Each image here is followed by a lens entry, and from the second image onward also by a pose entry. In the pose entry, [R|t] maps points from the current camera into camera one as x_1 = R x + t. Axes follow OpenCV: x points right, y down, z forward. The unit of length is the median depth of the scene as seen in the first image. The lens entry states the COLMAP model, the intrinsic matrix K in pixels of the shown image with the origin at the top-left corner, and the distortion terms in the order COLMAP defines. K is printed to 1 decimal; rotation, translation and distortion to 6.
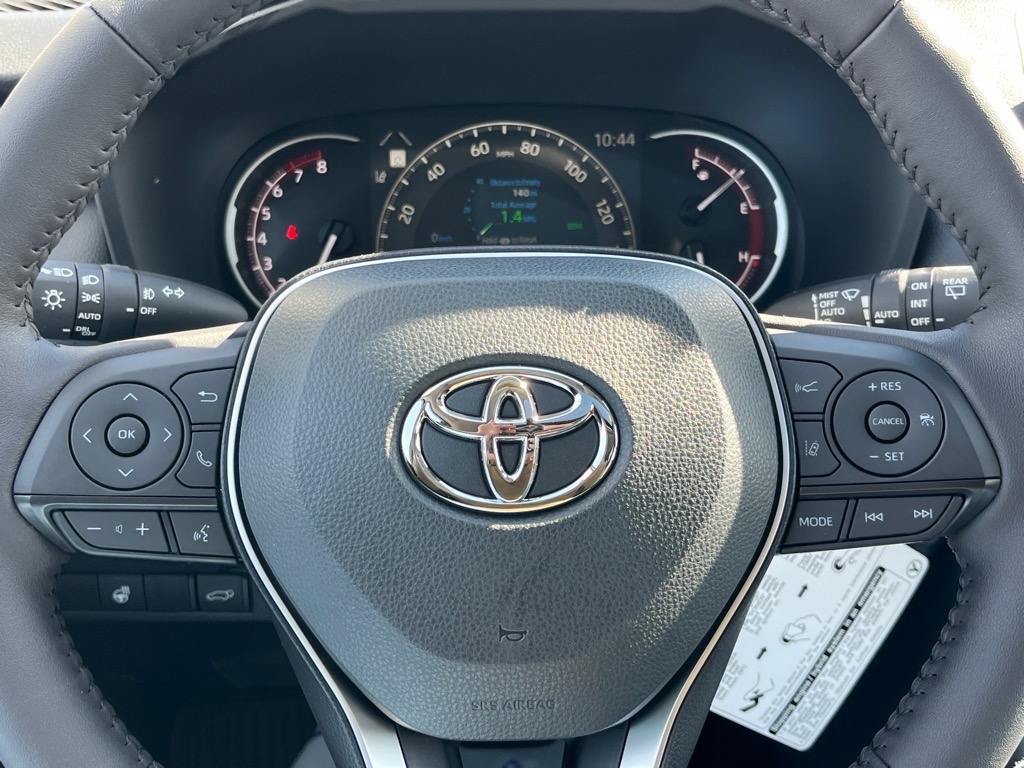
lens RADIAL K [[1128.8, 0, 501.3], [0, 1128.8, 384.4], [0, 0, 1]] dist [0.013464, 0.000000]
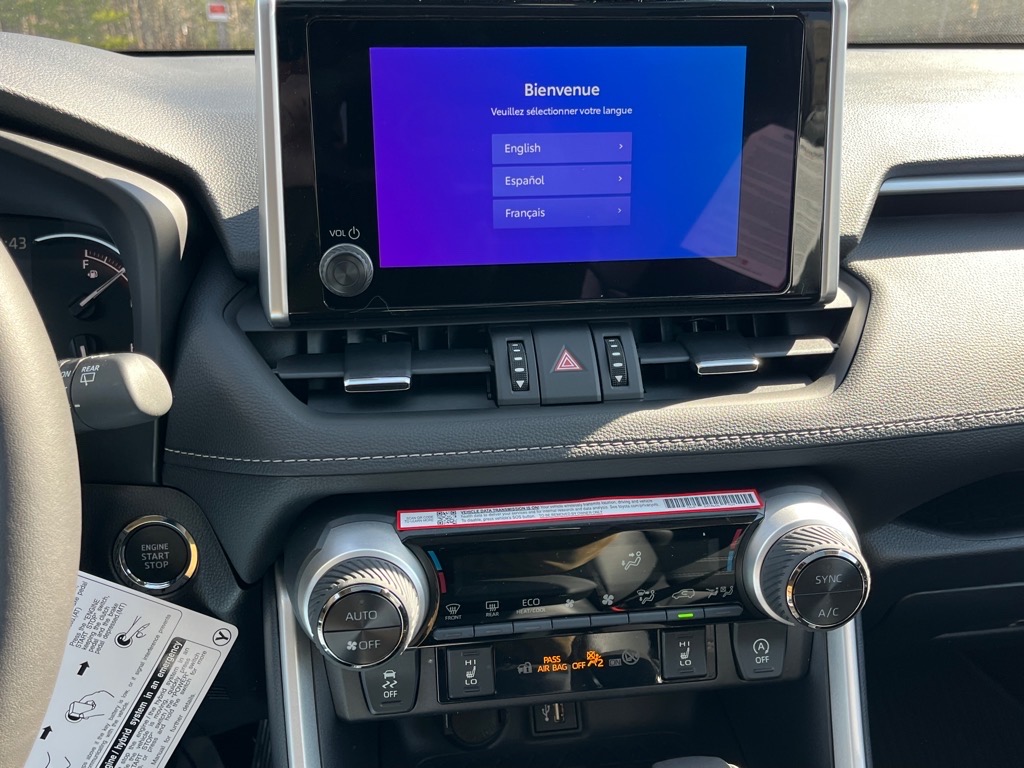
lens RADIAL K [[1016.2, 0, 517.2], [0, 1016.2, 382.0], [0, 0, 1]] dist [0.016692, 0.000000]
pose [[0.991783, -0.040422, 0.121377, 0.558749], [0.049556, 0.996085, -0.073204, 0.009108], [-0.117943, 0.078618, 0.989903, 0.005303]]
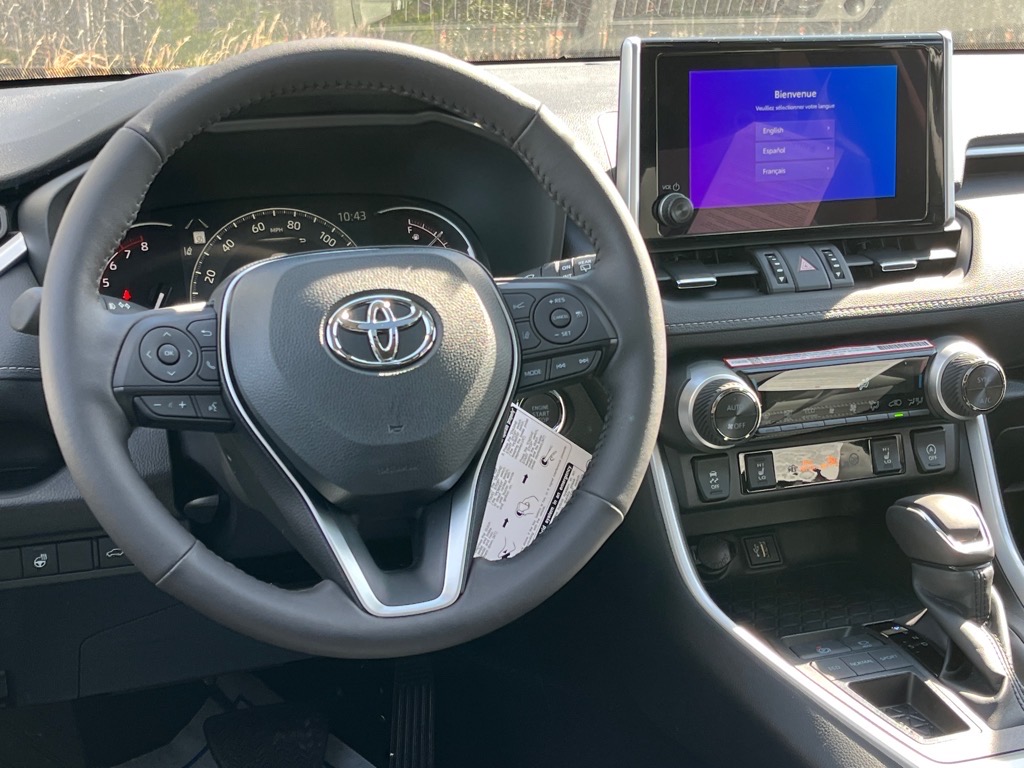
lens RADIAL K [[1484.4, 0, 507.7], [0, 1484.4, 385.9], [0, 0, 1]] dist [-0.018700, 0.000000]
pose [[0.947221, -0.087727, 0.308346, -0.375054], [0.135867, 0.981032, -0.138263, 0.336390], [-0.290367, 0.172860, 0.941173, -0.938569]]
